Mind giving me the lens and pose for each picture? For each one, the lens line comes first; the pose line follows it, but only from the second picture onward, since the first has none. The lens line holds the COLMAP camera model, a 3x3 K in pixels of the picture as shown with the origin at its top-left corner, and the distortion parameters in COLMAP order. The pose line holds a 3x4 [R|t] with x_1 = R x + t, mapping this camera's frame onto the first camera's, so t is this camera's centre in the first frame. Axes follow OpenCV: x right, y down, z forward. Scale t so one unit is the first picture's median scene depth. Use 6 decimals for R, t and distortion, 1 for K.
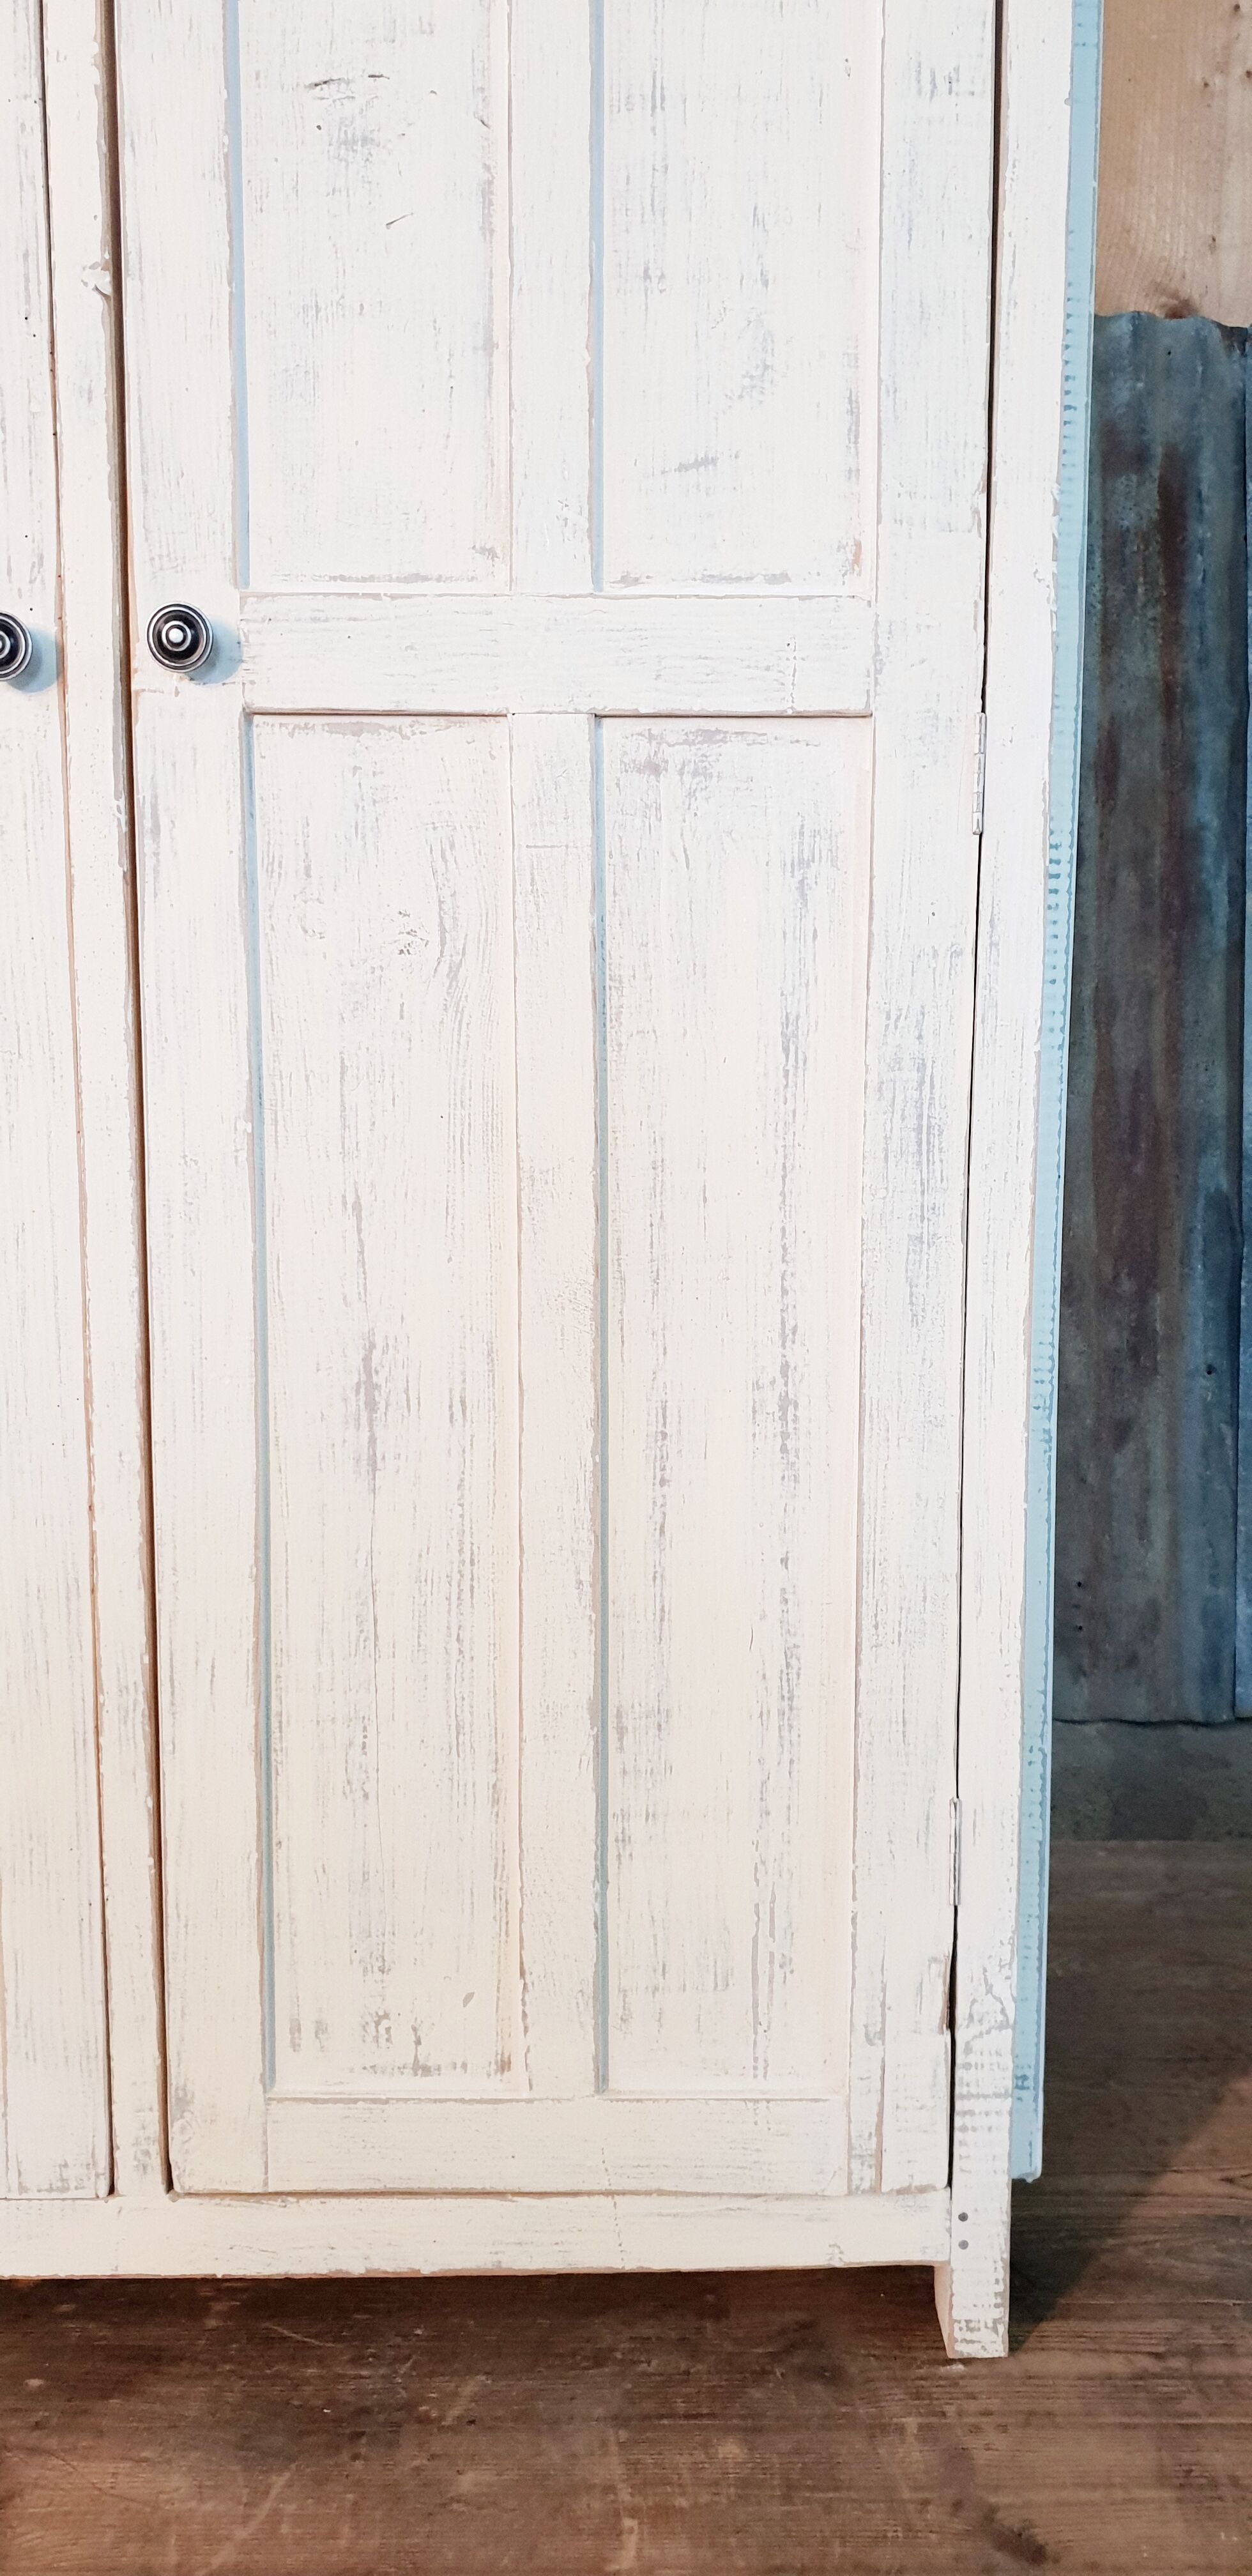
lens RADIAL K [[2007.1, 0, 678.6], [0, 2007.1, 1277.5], [0, 0, 1]] dist [0.003951, 0.012706]
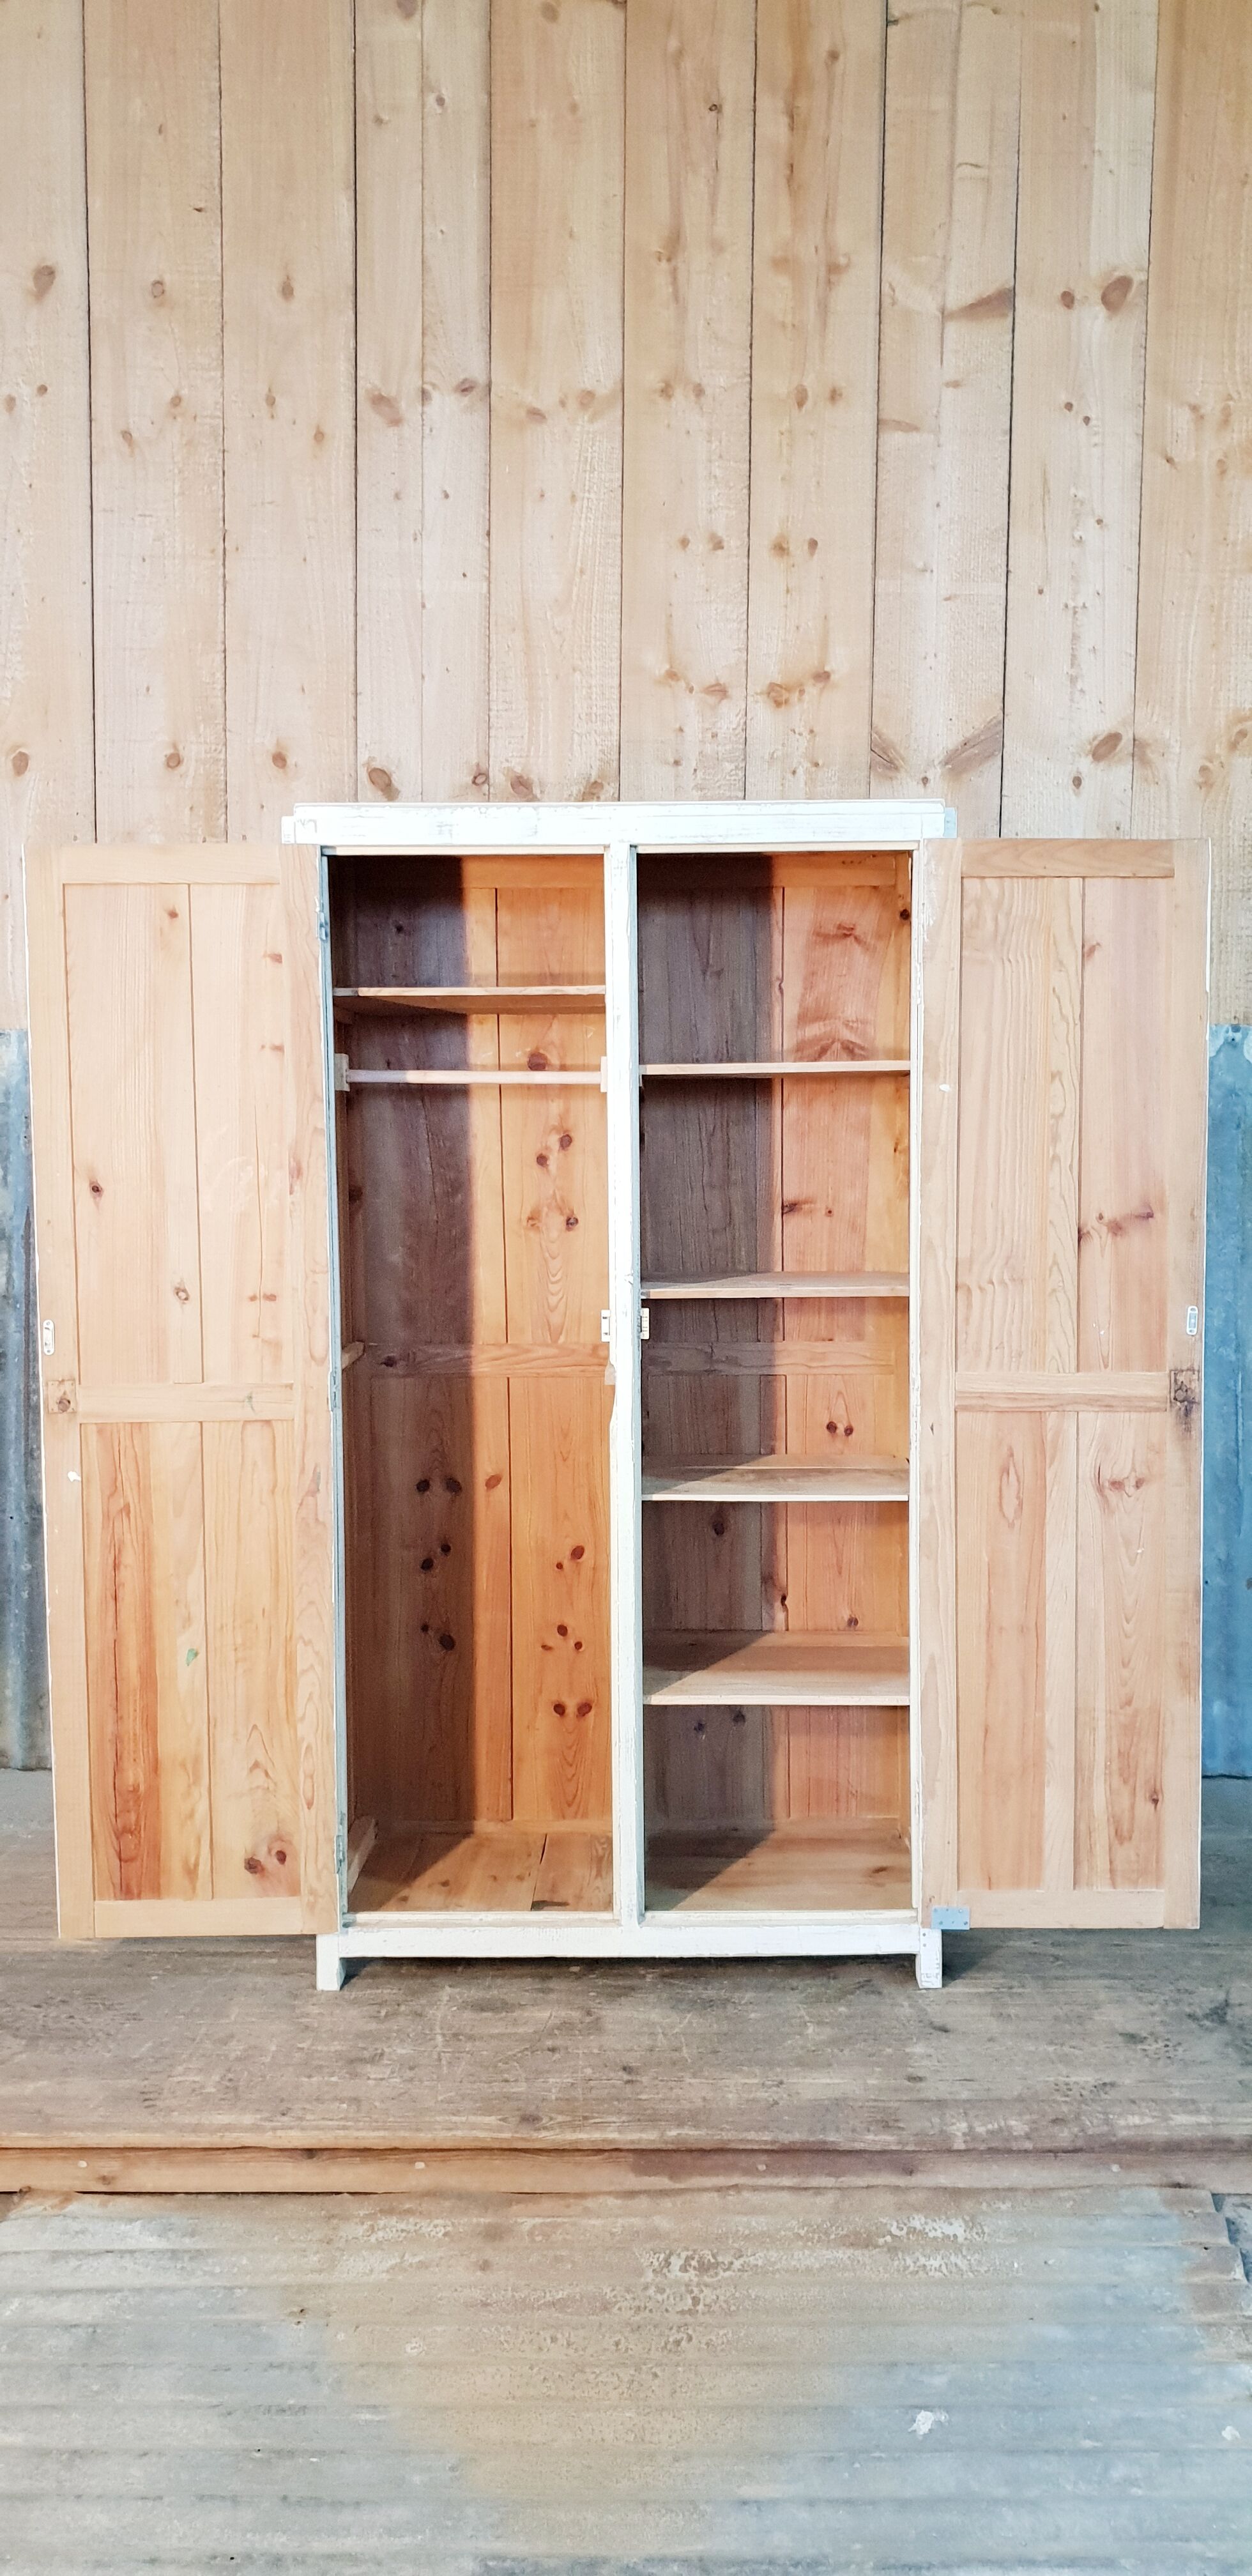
lens RADIAL K [[2023.5, 0, 654.8], [0, 2023.5, 1292.1], [0, 0, 1]] dist [0.017730, 0.006653]
pose [[0.999545, -0.010615, -0.028227, -0.144522], [0.009346, 0.998955, -0.044731, -0.302595], [0.028673, 0.044447, 0.998600, -1.877419]]
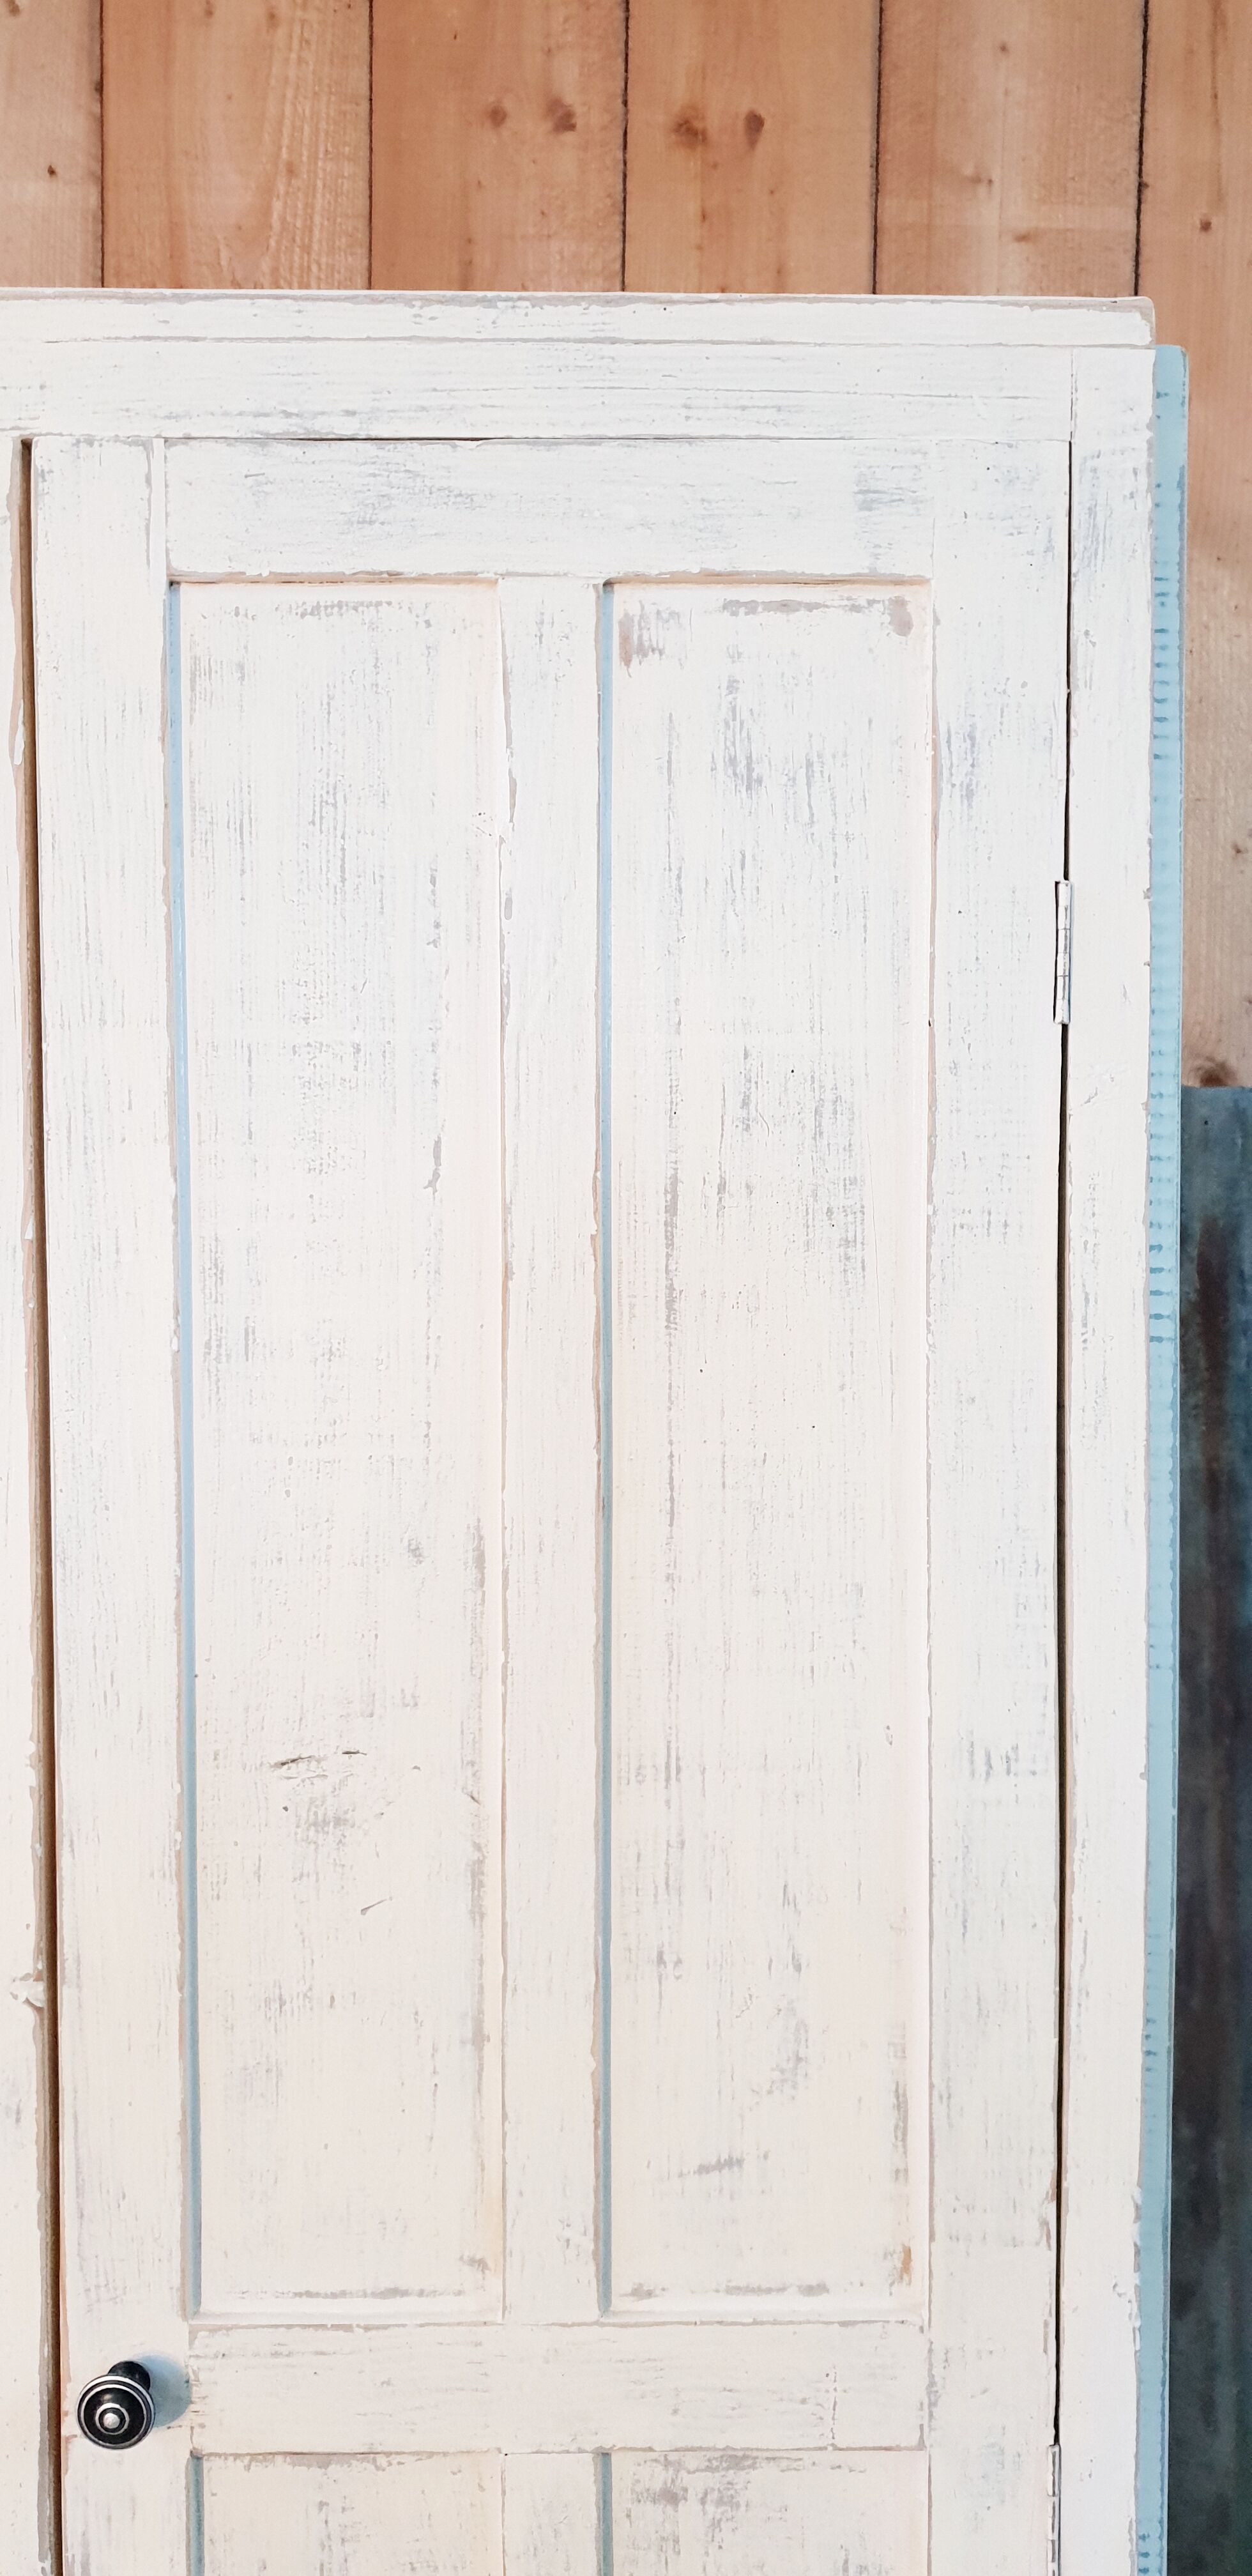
lens RADIAL K [[2008.0, 0, 666.8], [0, 2008.0, 1292.7], [0, 0, 1]] dist [0.006723, 0.010832]
pose [[0.999906, -0.005009, -0.012729, -0.000670], [0.004173, 0.997886, -0.064855, -0.663879], [0.013027, 0.064796, 0.997814, 0.104466]]
